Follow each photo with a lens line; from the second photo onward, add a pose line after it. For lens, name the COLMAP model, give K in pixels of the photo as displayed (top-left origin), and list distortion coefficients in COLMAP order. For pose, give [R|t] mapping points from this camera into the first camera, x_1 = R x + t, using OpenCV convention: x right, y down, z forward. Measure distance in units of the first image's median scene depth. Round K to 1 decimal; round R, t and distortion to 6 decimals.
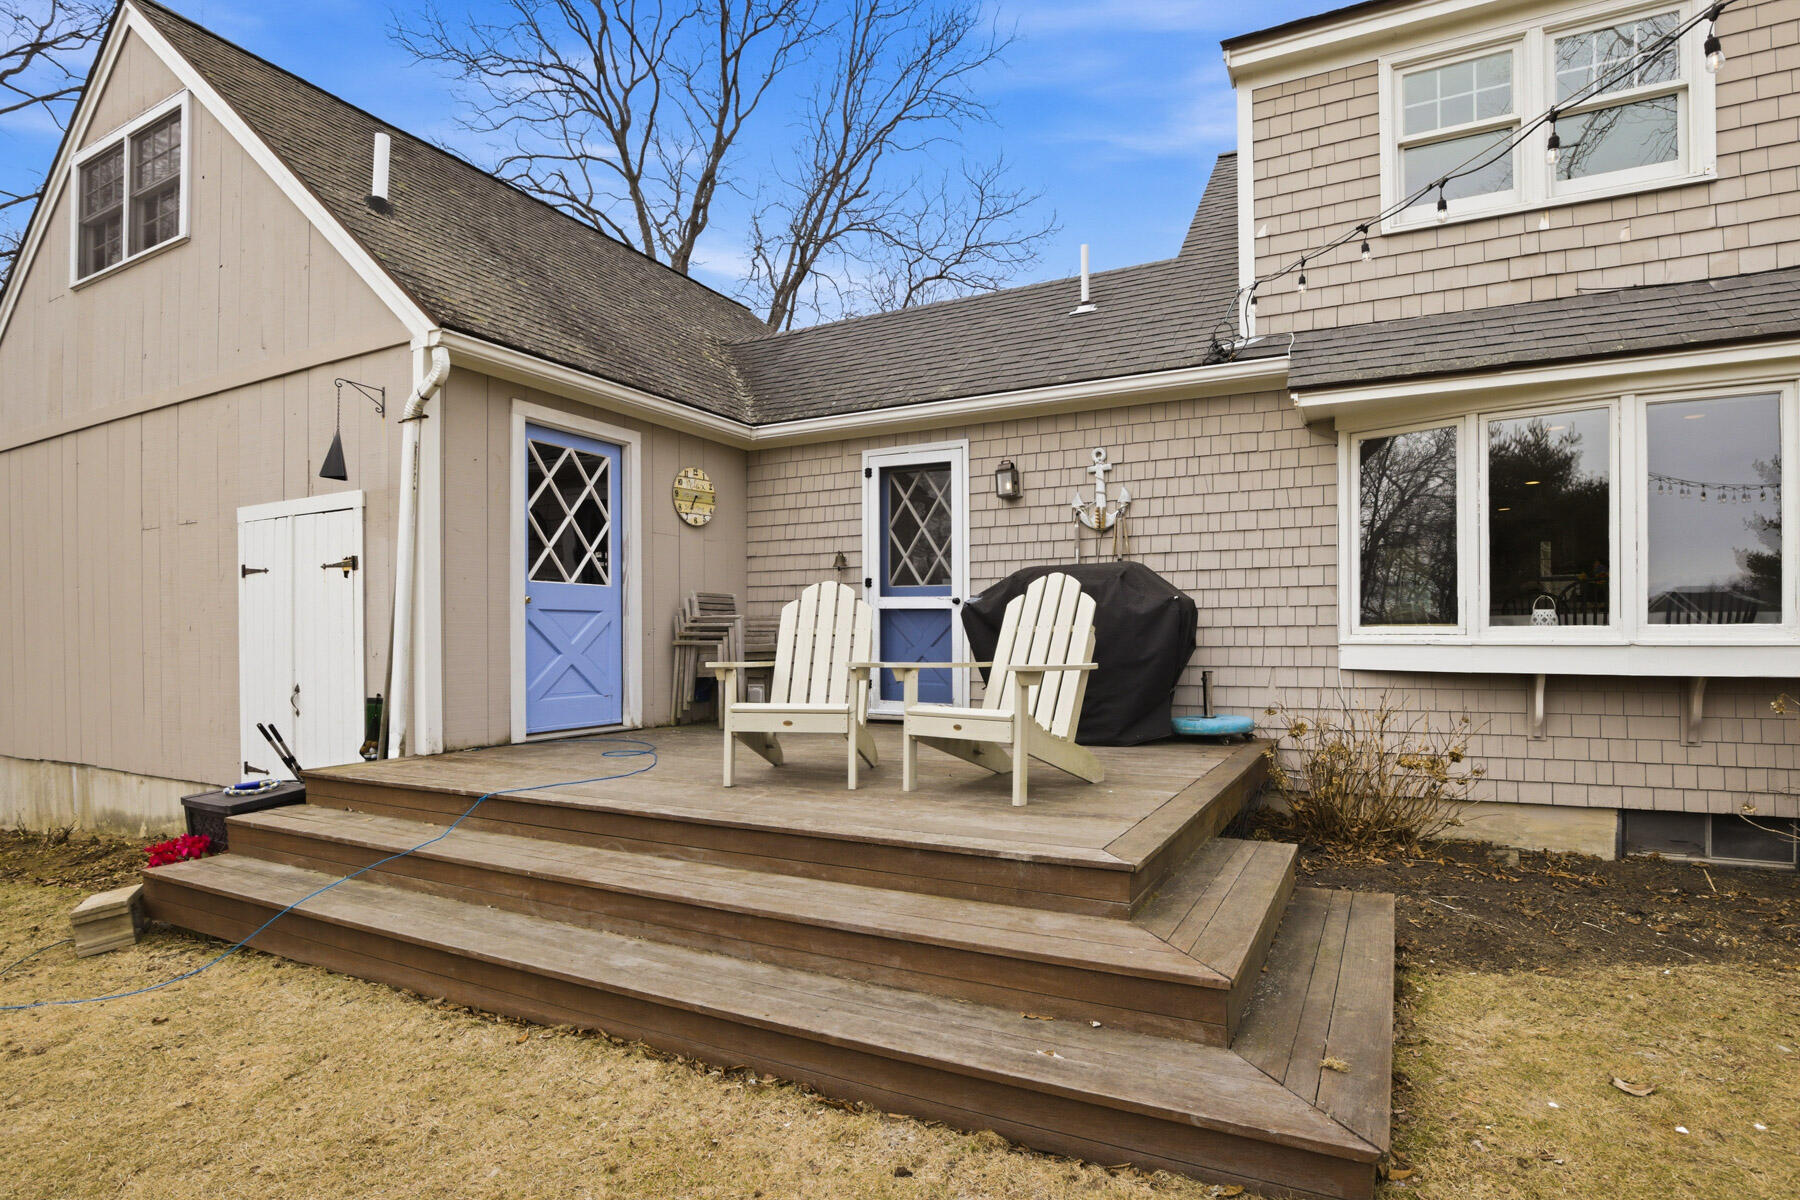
lens RADIAL K [[888.9, 0, 901.4], [0, 888.9, 649.8], [0, 0, 1]] dist [-0.035909, 0.000925]
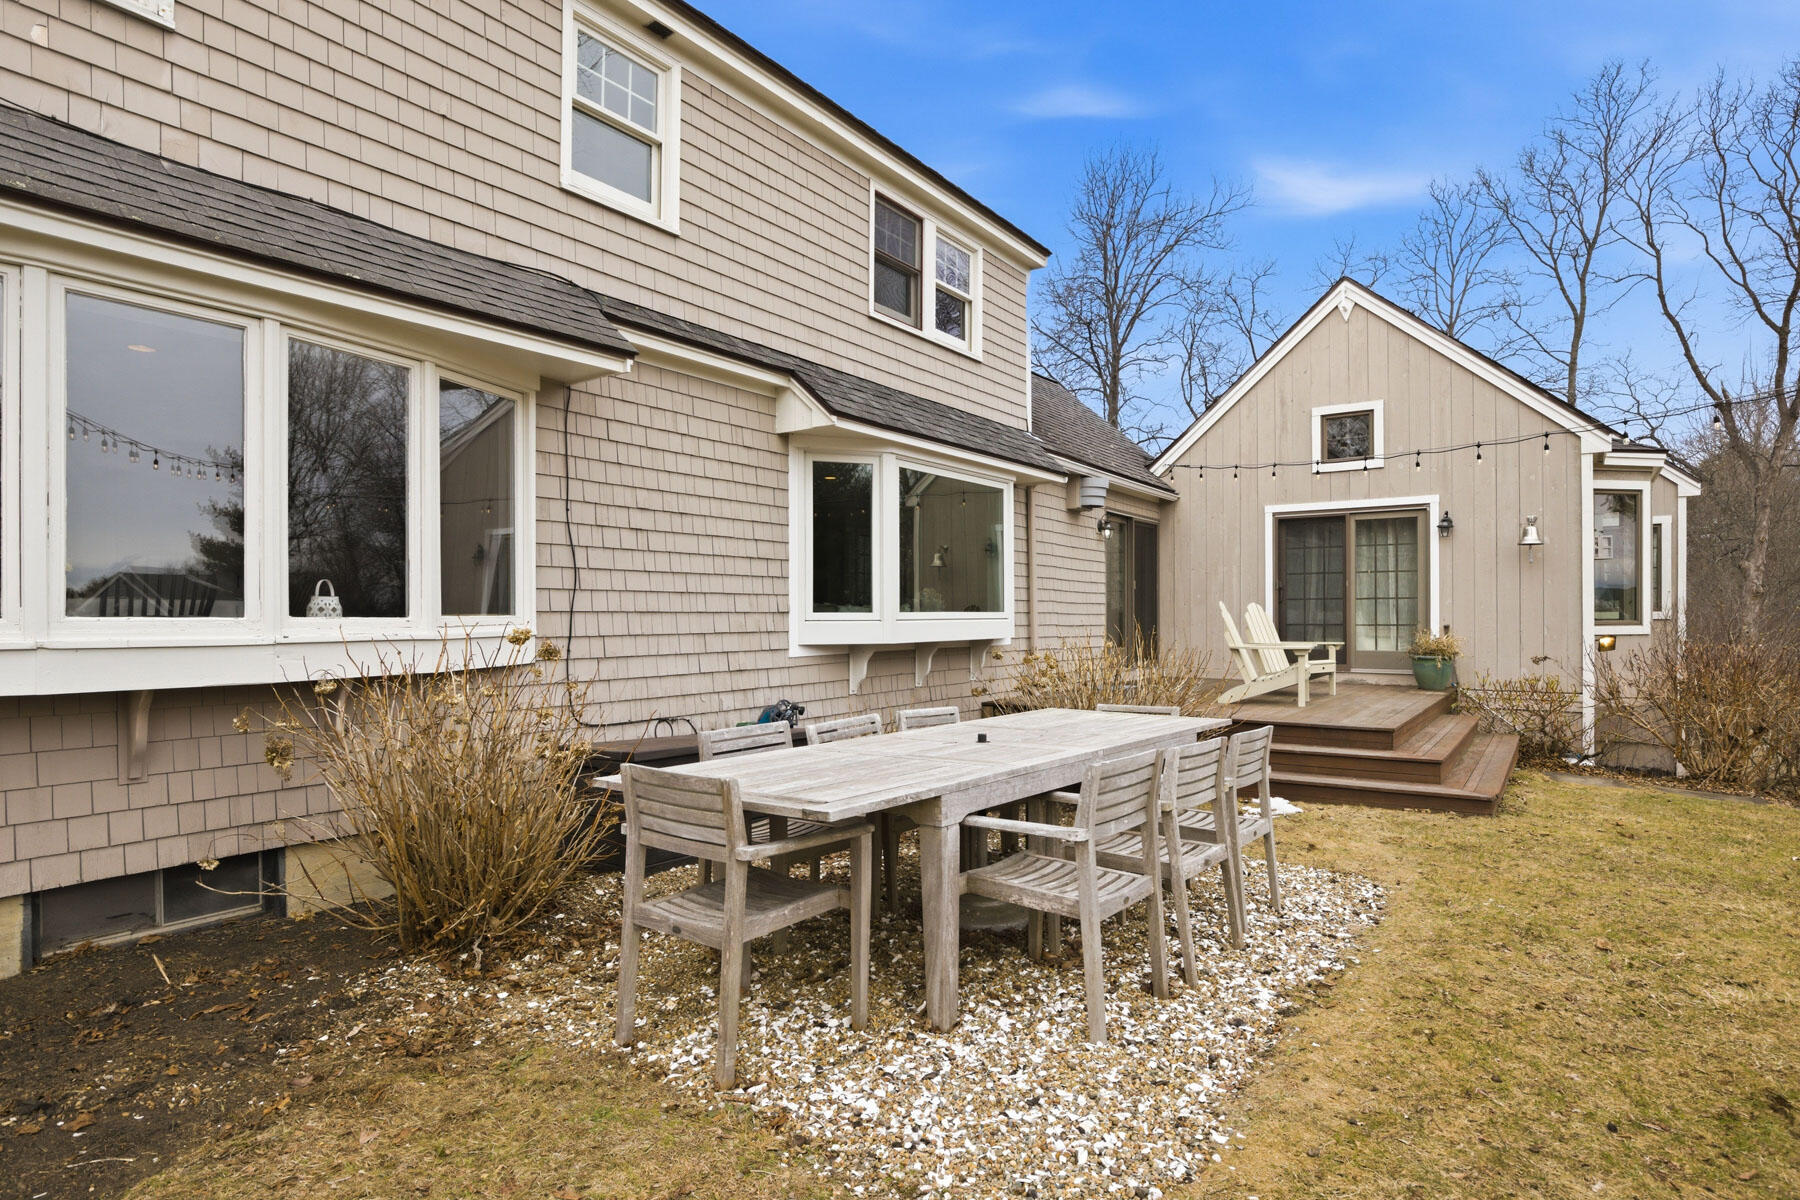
lens RADIAL K [[953.6, 0, 895.7], [0, 953.6, 620.5], [0, 0, 1]] dist [-0.021291, 0.010800]
pose [[0.159230, 0.003529, 0.987235, 0.224283], [0.009980, 0.999937, -0.005184, -0.015688], [-0.987191, 0.010678, 0.159185, 0.229614]]
